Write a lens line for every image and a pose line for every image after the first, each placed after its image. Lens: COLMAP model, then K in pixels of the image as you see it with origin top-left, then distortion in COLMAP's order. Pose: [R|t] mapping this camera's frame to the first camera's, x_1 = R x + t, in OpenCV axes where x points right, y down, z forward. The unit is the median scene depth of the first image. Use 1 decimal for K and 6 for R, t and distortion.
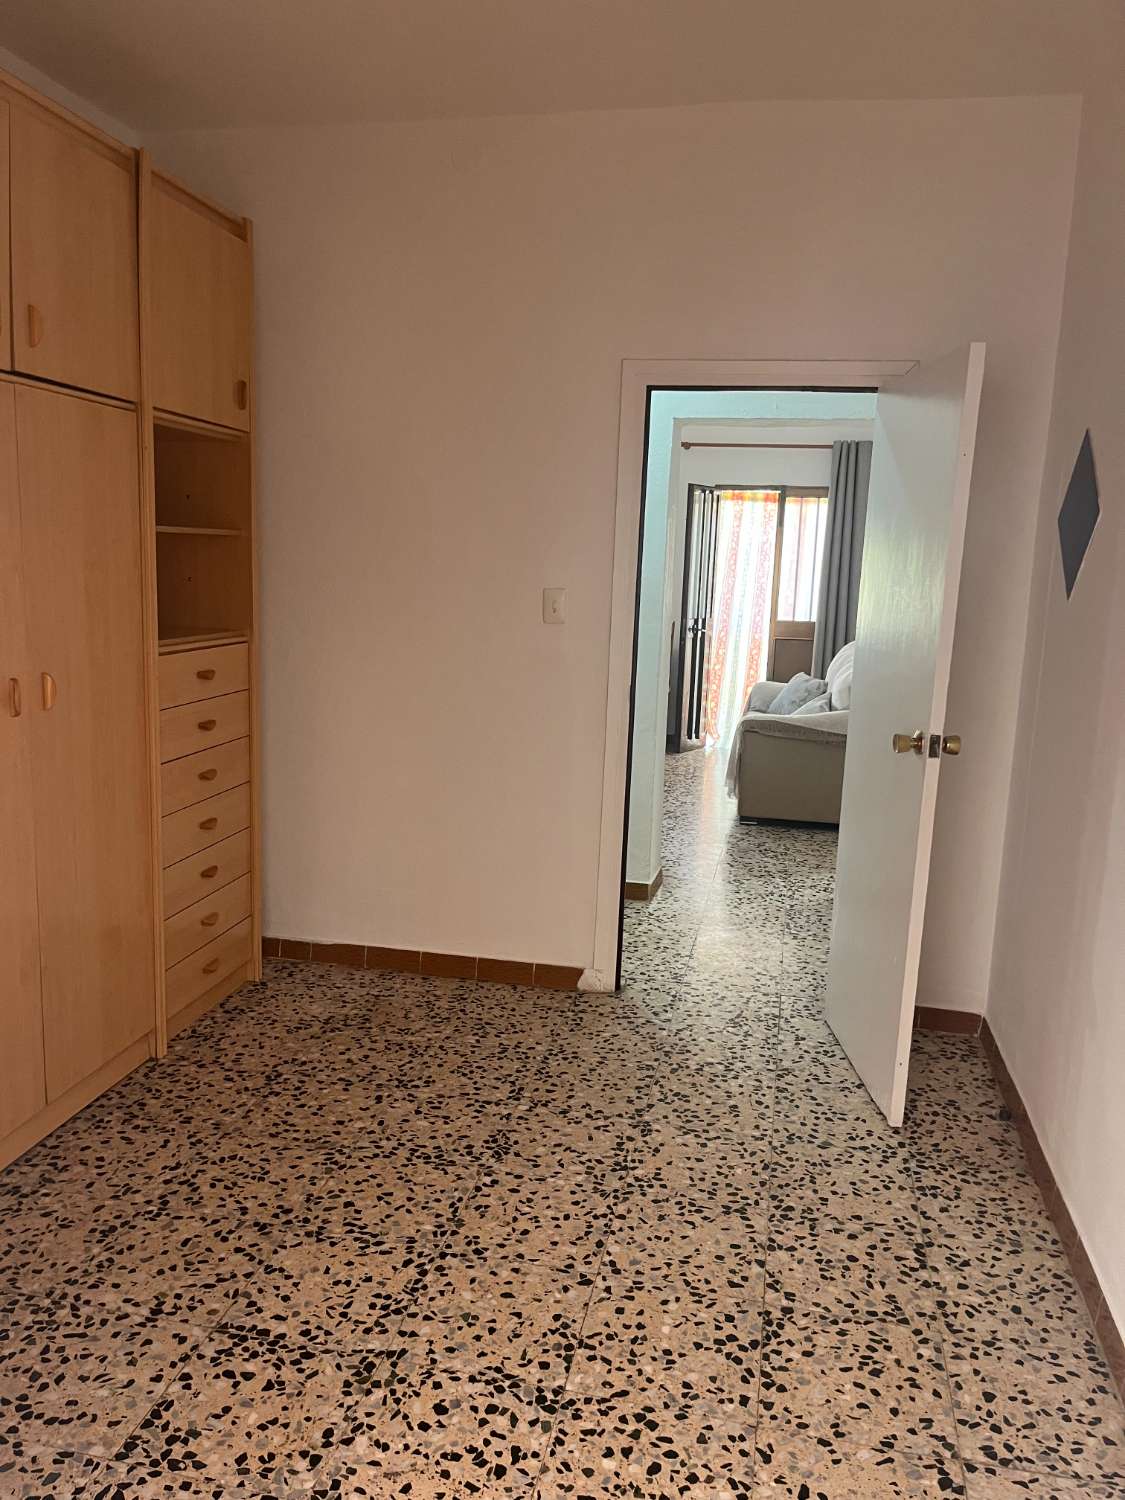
lens RADIAL K [[1139.1, 0, 585.7], [0, 1139.1, 761.9], [0, 0, 1]] dist [0.065657, -0.093581]
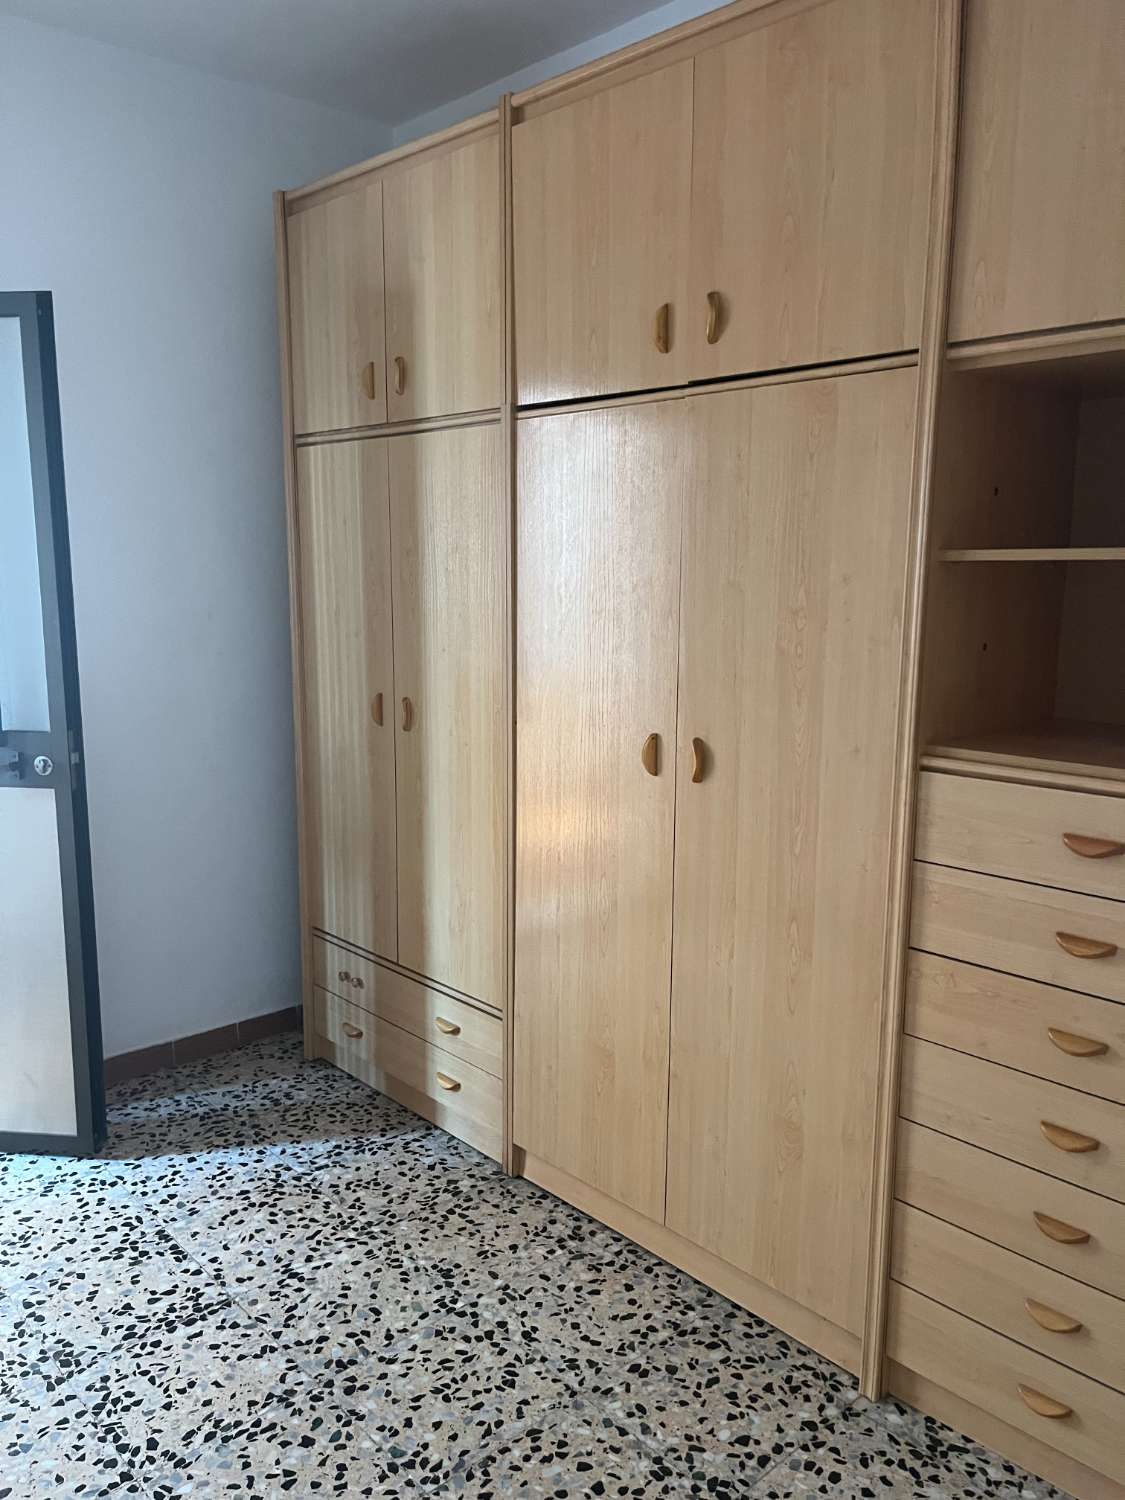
lens RADIAL K [[1139.1, 0, 553.2], [0, 1139.1, 744.9], [0, 0, 1]] dist [0.065657, -0.093581]
pose [[-0.601529, 0.098657, -0.792736, 0.282886], [-0.162096, 0.956627, 0.242052, -0.296031], [0.782233, 0.274100, -0.559447, 1.592530]]
